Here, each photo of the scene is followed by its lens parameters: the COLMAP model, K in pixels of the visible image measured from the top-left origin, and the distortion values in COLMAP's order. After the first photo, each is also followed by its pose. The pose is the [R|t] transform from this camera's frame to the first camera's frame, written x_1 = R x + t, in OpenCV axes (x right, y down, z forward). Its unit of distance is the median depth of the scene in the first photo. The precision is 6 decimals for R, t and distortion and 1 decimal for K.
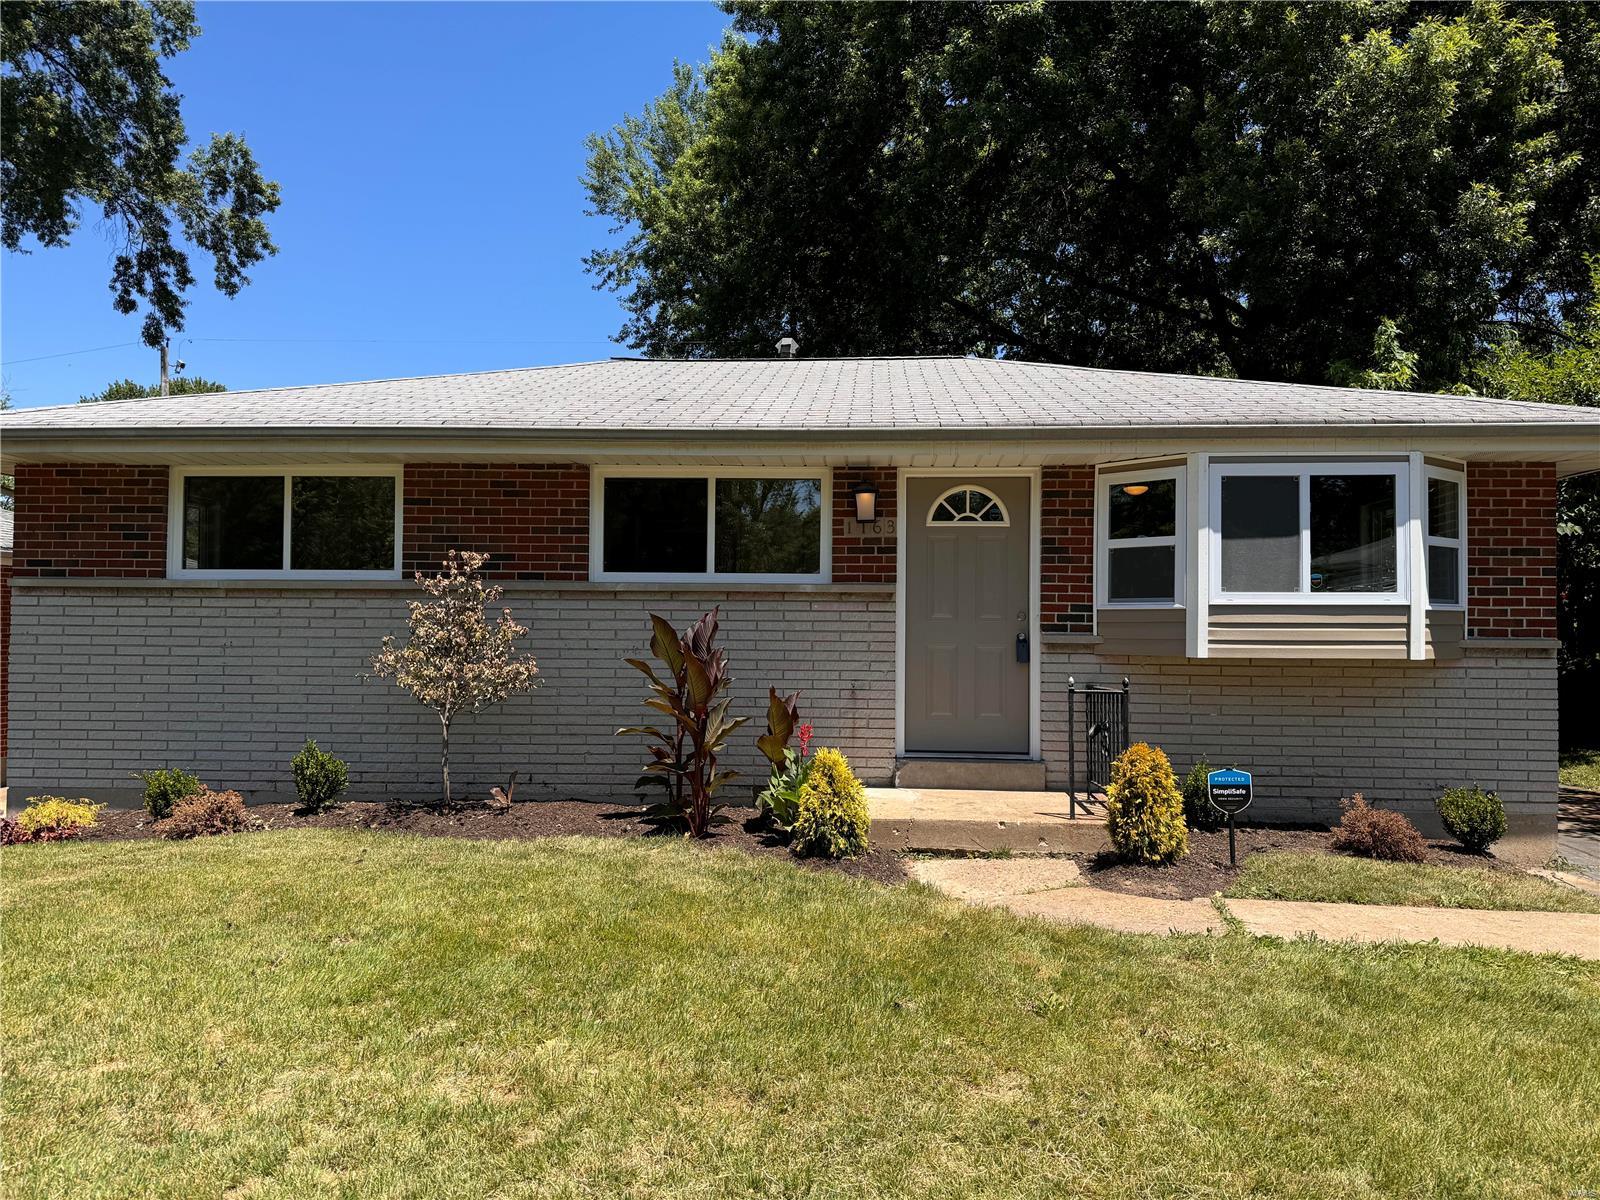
lens RADIAL K [[1126.3, 0, 803.5], [0, 1126.3, 607.6], [0, 0, 1]] dist [0.049519, -0.006382]
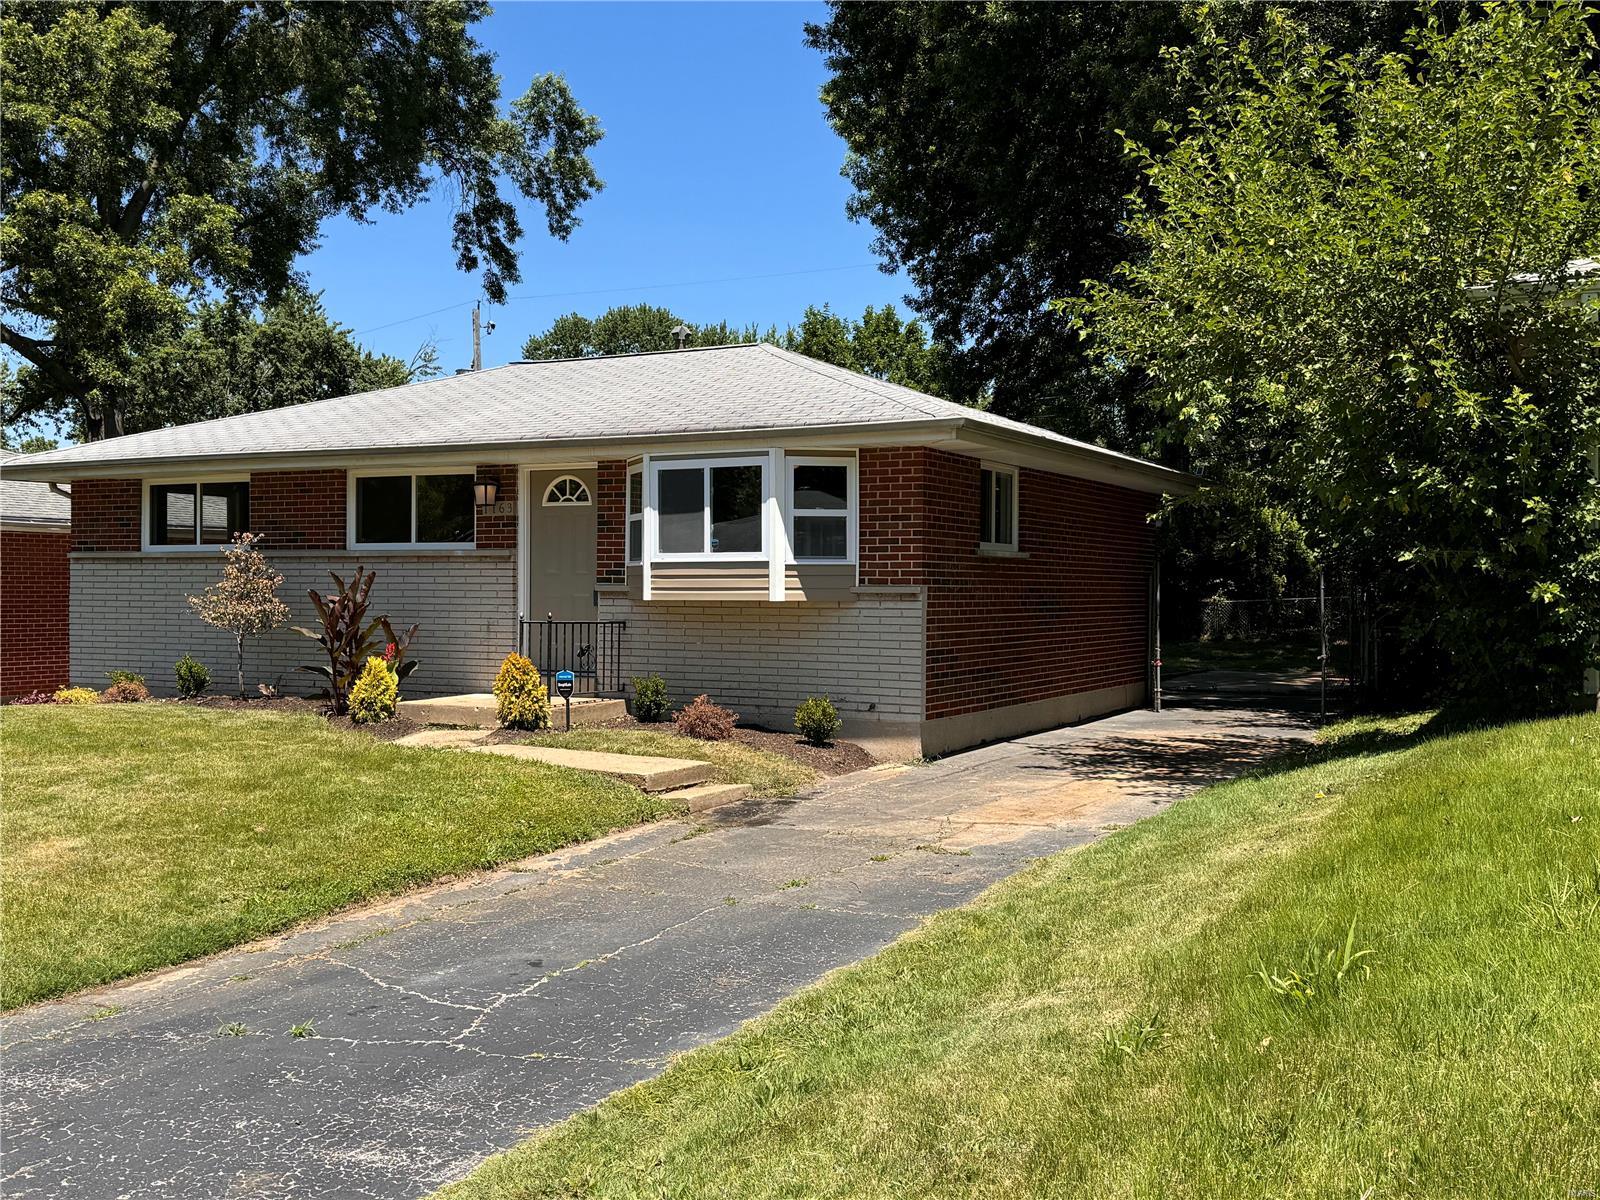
lens RADIAL K [[1581.7, 0, 797.0], [0, 1581.7, 601.1], [0, 0, 1]] dist [0.092767, 0.000000]
pose [[0.906438, -0.000637, -0.422339, 1.187736], [0.009998, 0.999751, 0.019951, 0.007409], [0.422221, -0.022307, 0.906219, -0.609579]]
